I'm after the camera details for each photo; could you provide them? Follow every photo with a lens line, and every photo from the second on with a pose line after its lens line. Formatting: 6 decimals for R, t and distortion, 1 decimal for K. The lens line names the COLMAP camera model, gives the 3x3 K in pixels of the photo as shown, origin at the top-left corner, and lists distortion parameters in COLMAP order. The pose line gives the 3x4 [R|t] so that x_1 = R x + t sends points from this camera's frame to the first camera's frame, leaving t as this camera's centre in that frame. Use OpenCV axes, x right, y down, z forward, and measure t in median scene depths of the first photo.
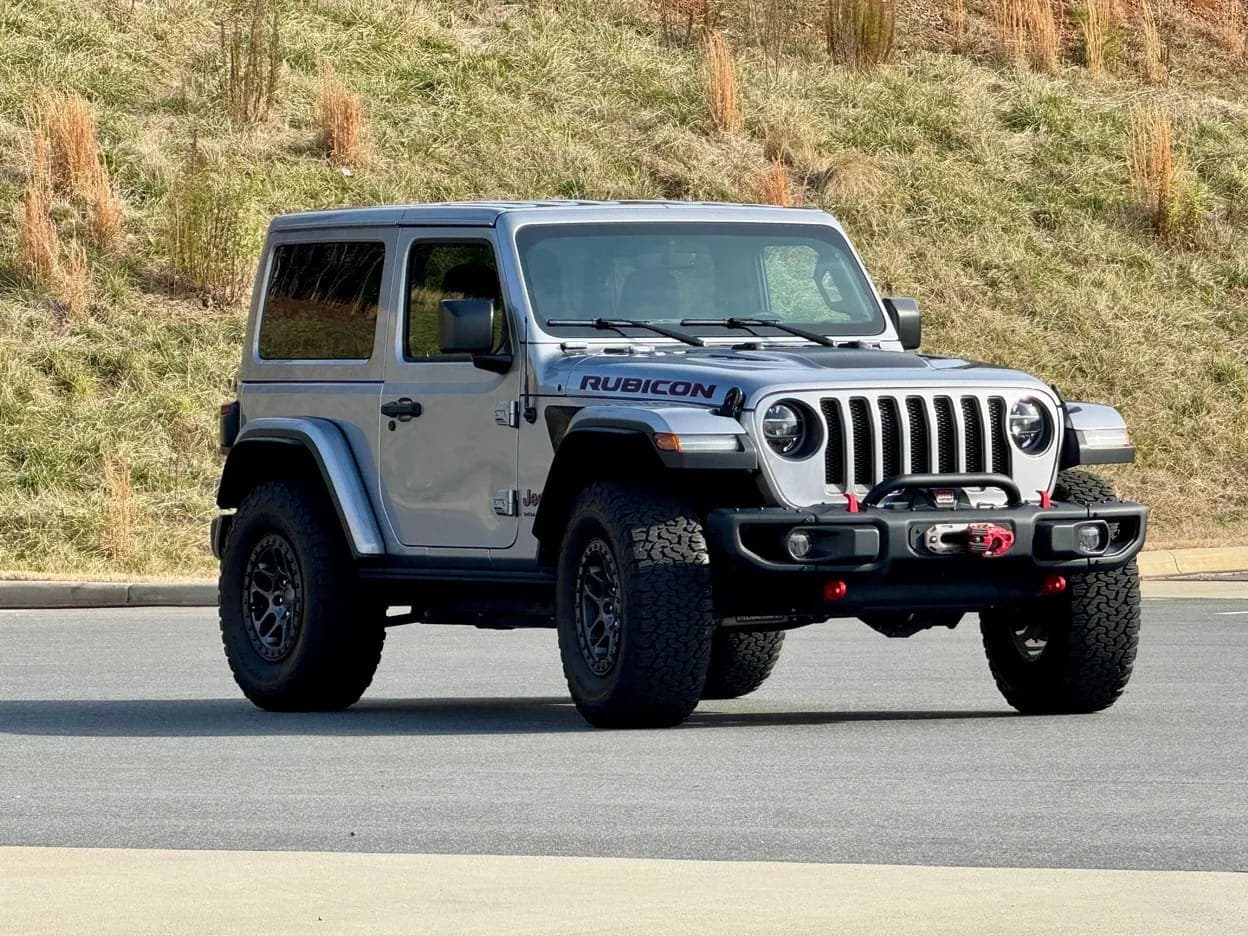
lens RADIAL K [[7336.0, 0, 624.0], [0, 7336.0, 468.0], [0, 0, 1]] dist [0.157825, -7.161143]
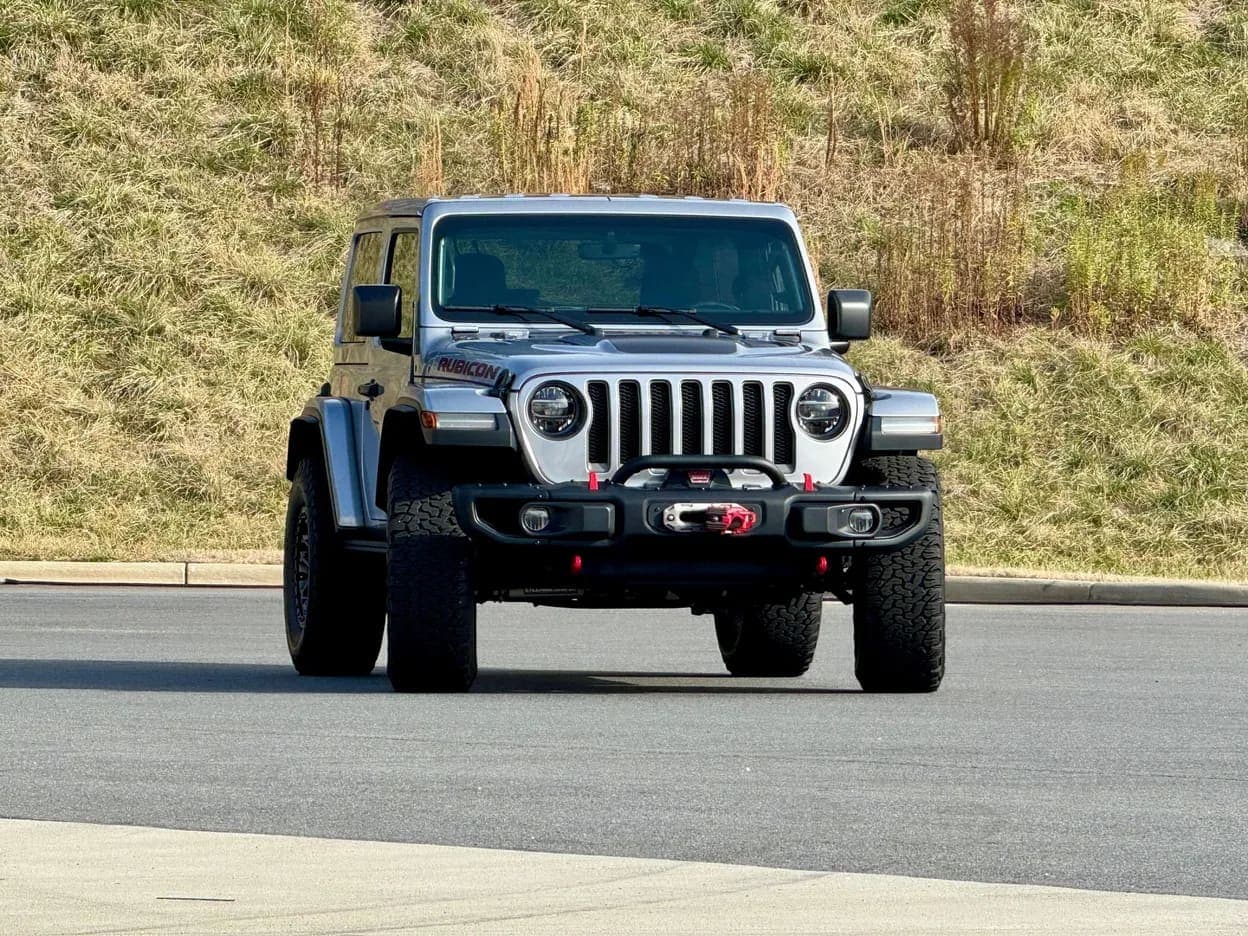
lens RADIAL K [[7336.0, 0, 624.0], [0, 7336.0, 468.0], [0, 0, 1]] dist [0.157825, -7.161143]
pose [[0.942133, 0.017832, -0.334764, 0.380339], [-0.019347, 0.999812, -0.001190, 0.004022], [0.334679, 0.007598, 0.942301, 0.017825]]
